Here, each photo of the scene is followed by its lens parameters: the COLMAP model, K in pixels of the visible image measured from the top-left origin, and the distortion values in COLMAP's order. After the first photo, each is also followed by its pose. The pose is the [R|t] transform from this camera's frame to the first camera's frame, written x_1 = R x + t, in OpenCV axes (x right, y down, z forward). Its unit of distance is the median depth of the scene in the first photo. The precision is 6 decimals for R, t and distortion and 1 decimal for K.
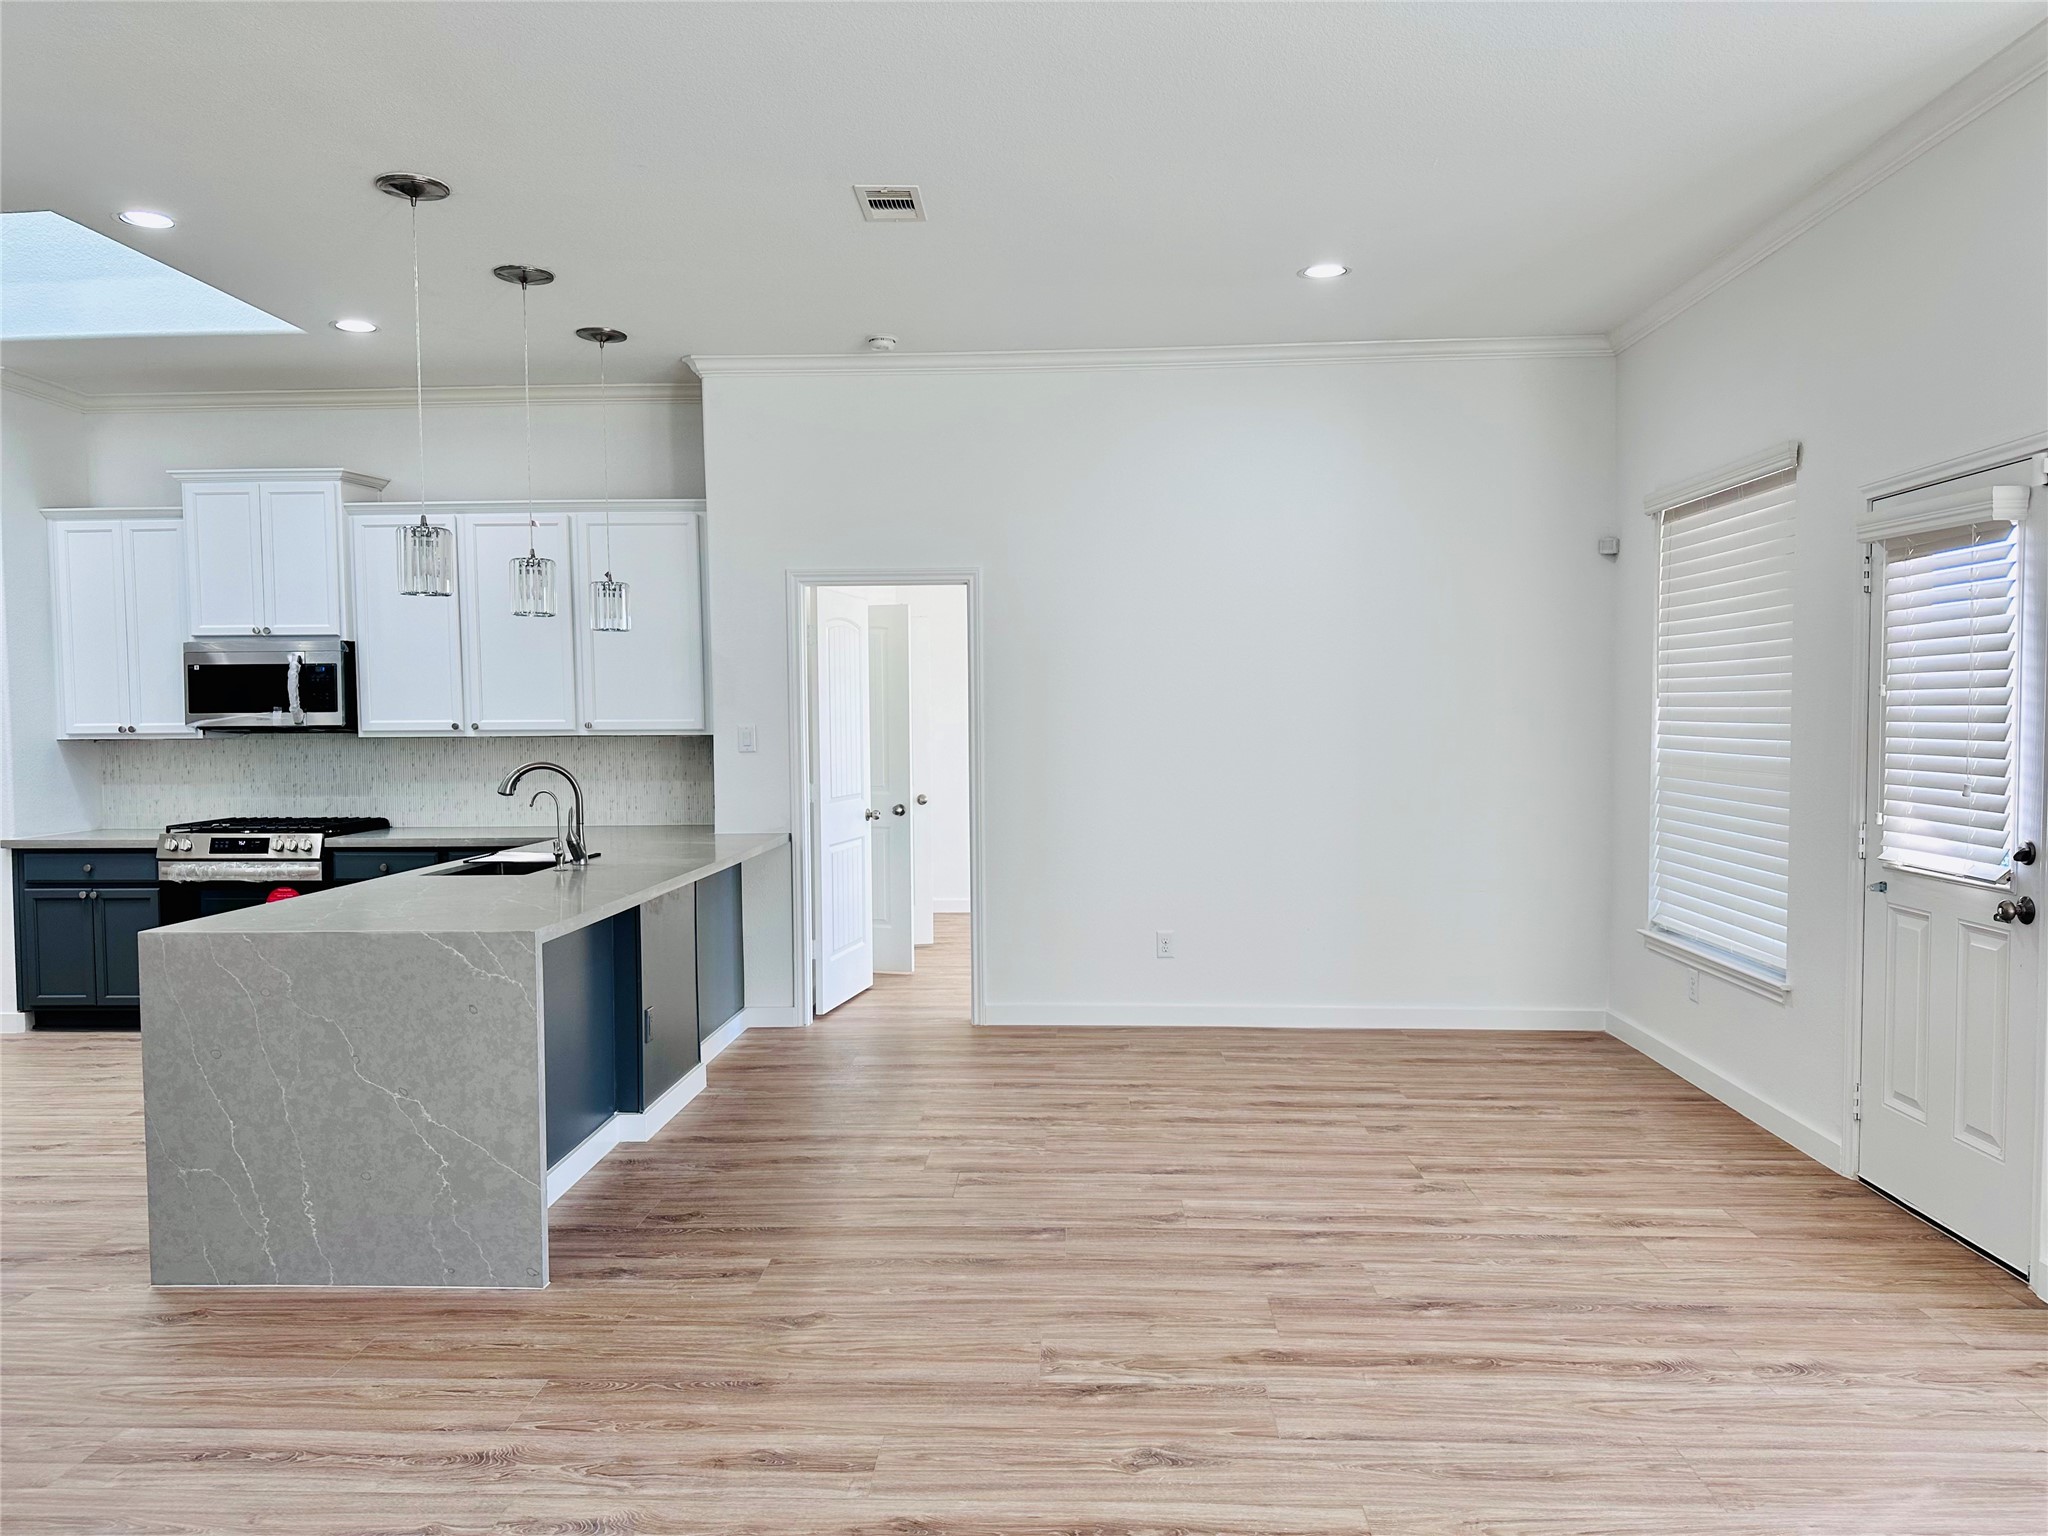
lens RADIAL K [[1436.4, 0, 1021.2], [0, 1436.4, 776.6], [0, 0, 1]] dist [0.010830, -0.016710]
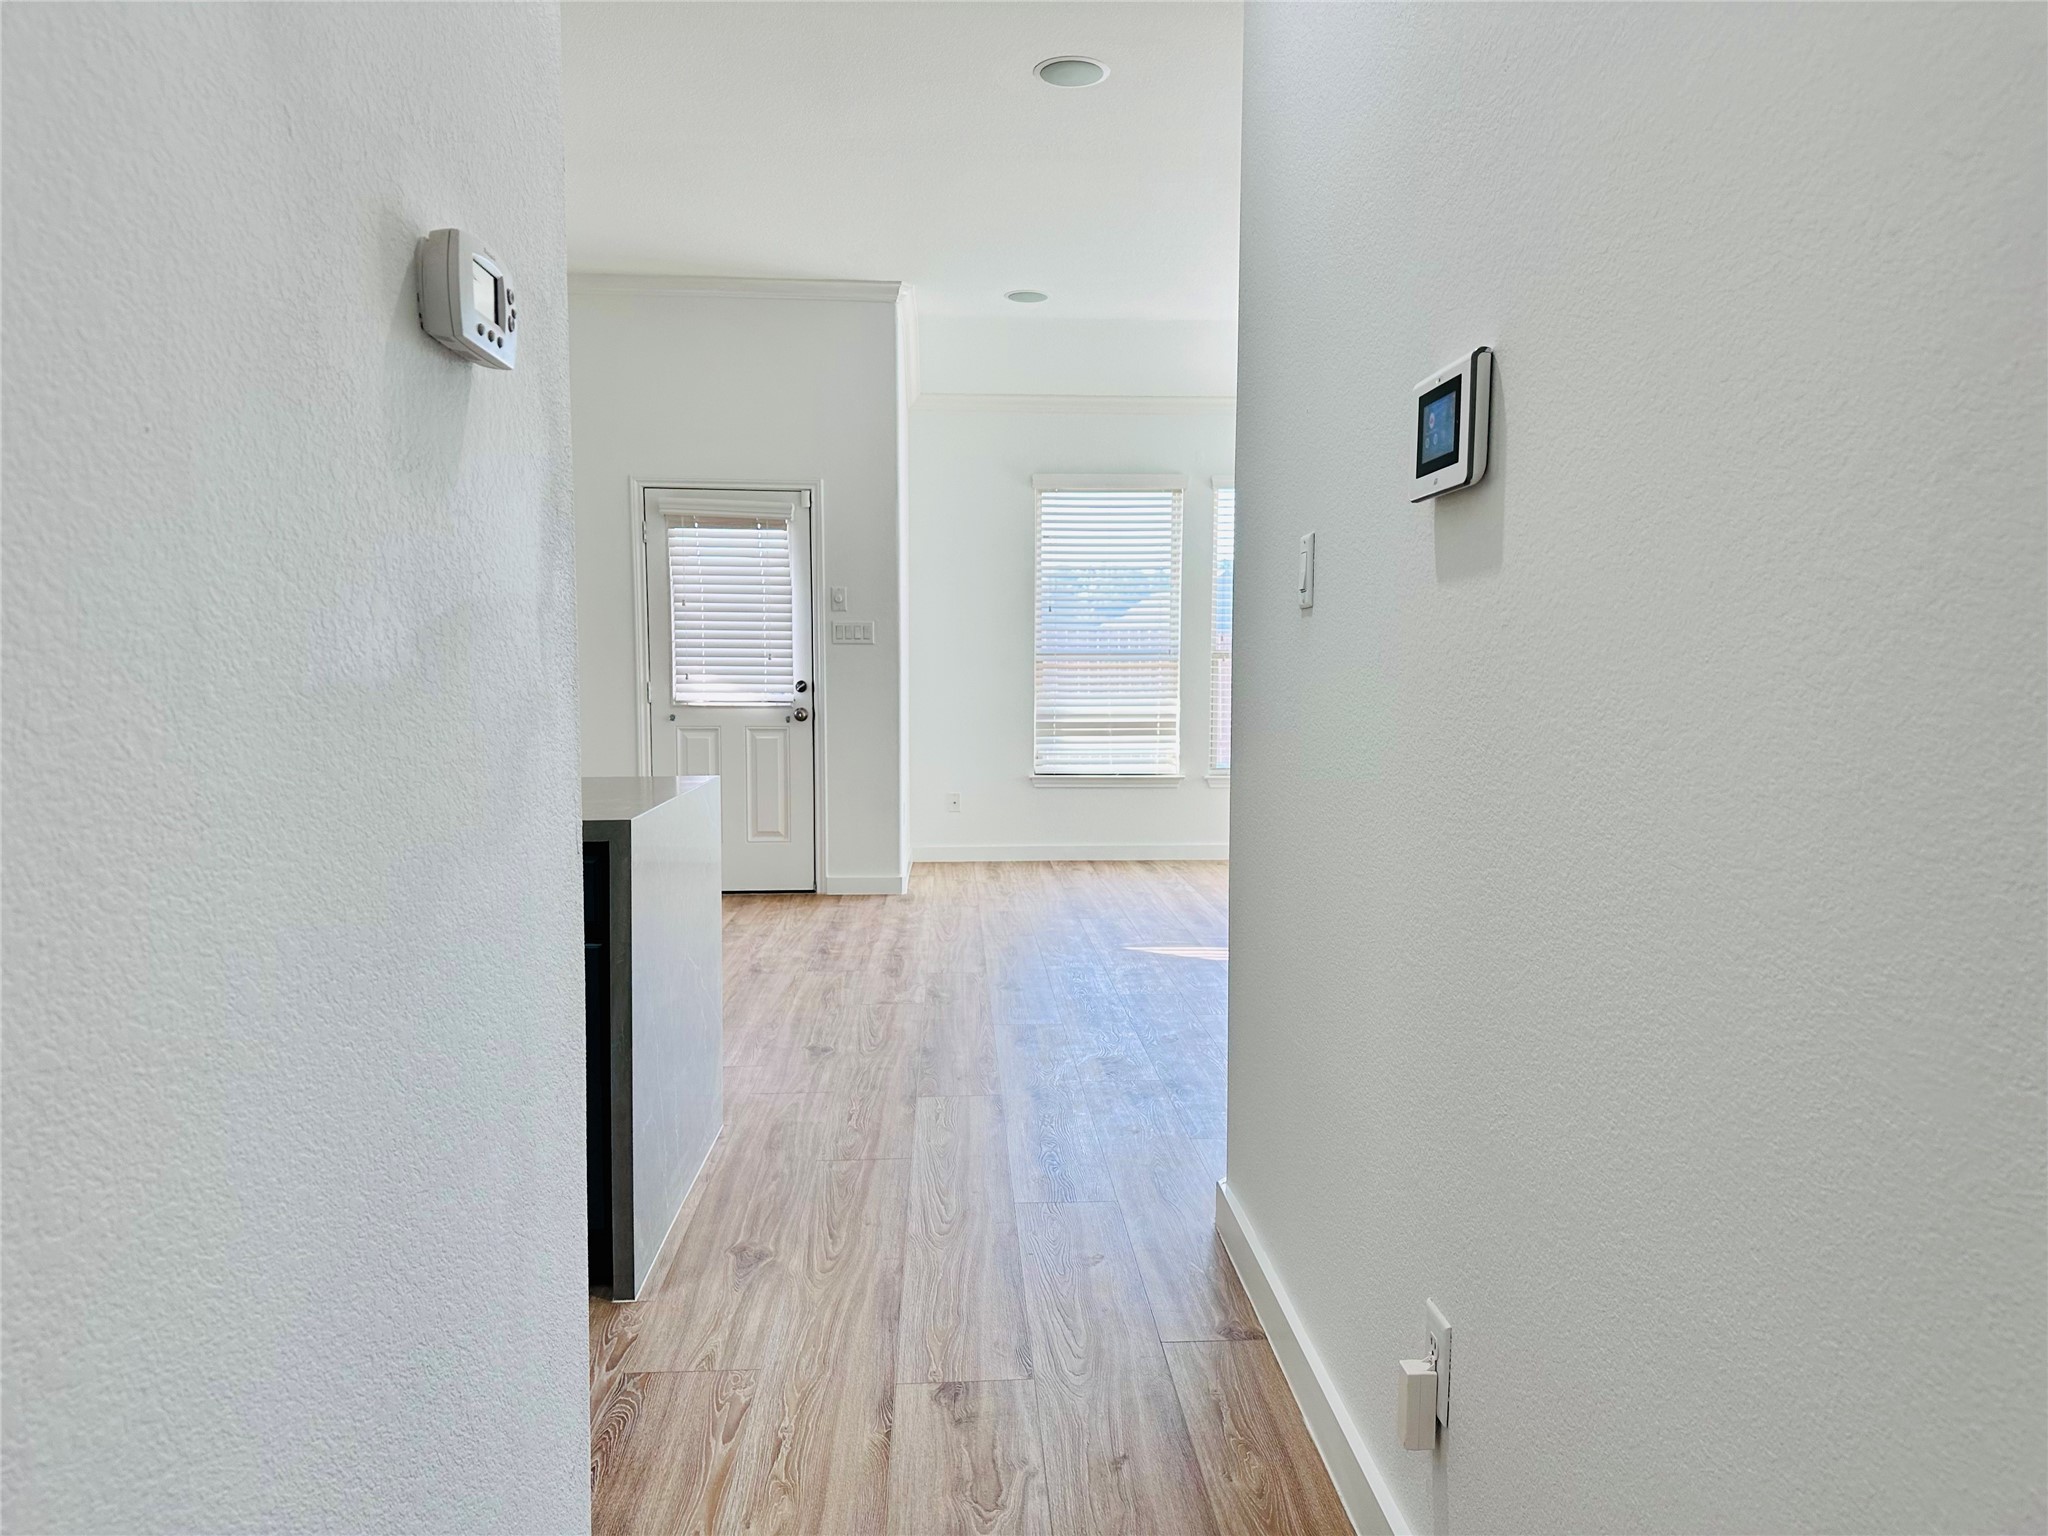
lens RADIAL K [[1436.4, 0, 1070.6], [0, 1436.4, 795.2], [0, 0, 1]] dist [0.010830, -0.016710]
pose [[-0.127226, -0.084974, 0.988227, -1.460356], [0.036448, 0.995250, 0.090271, 0.038755], [-0.991204, 0.047504, -0.123524, 0.930957]]
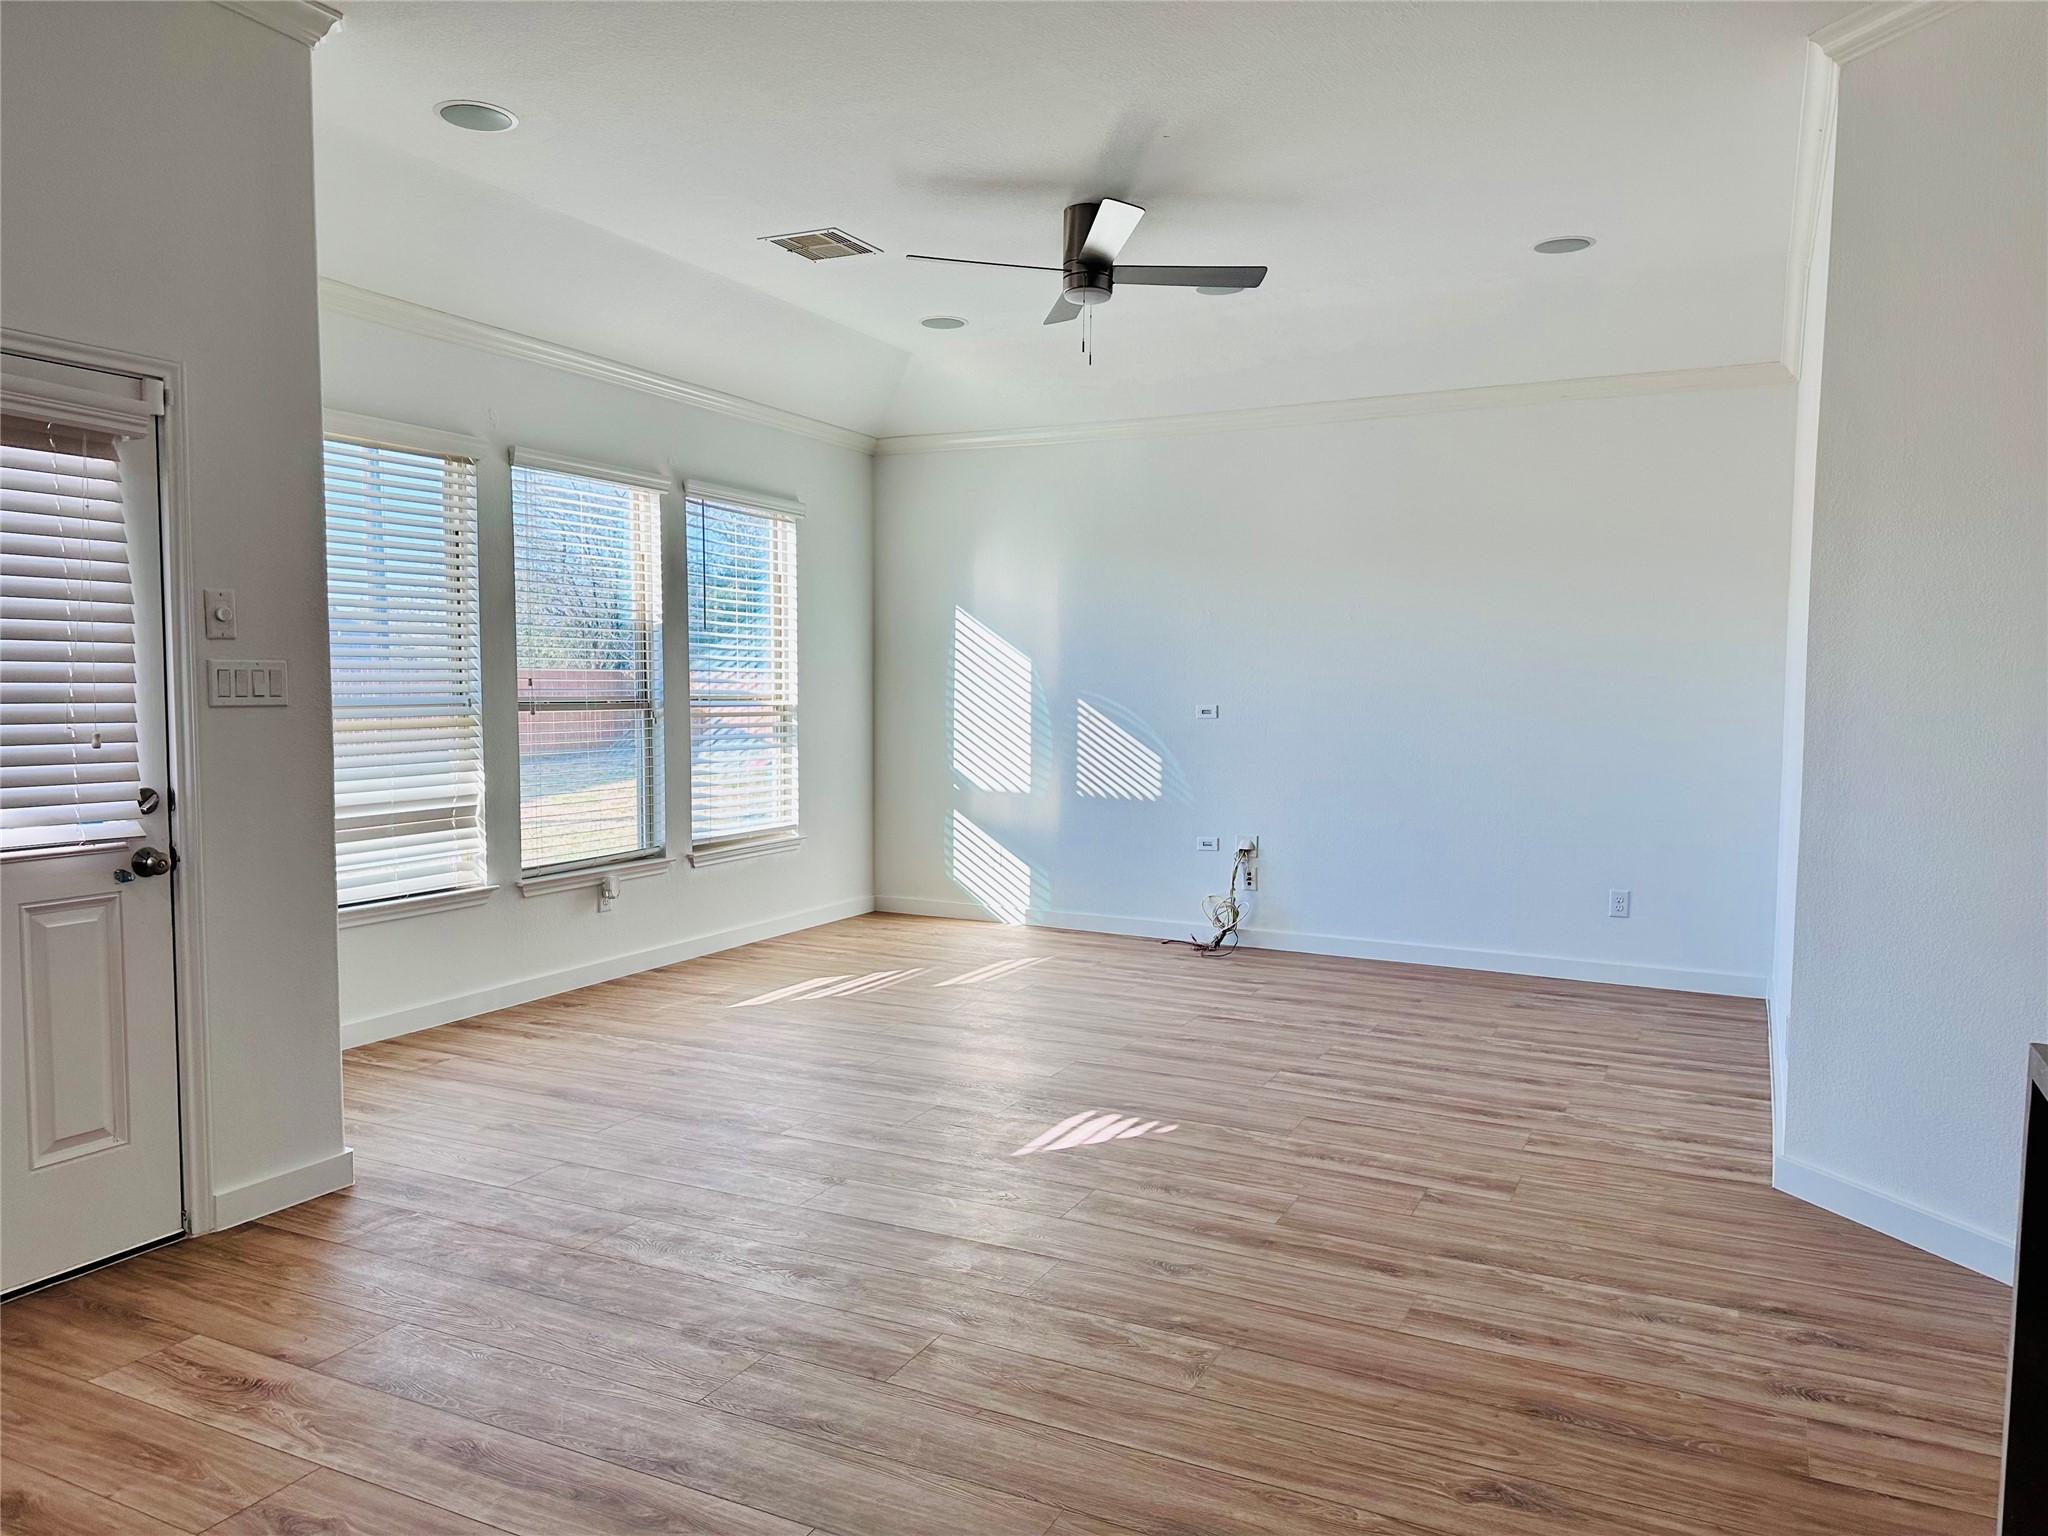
lens RADIAL K [[1436.4, 0, 1032.4], [0, 1436.4, 785.3], [0, 0, 1]] dist [0.010830, -0.016710]
pose [[-0.915792, -0.029291, 0.400584, -0.221804], [0.015590, 0.993994, 0.108322, -0.053465], [-0.401351, 0.105446, -0.909834, 1.716447]]
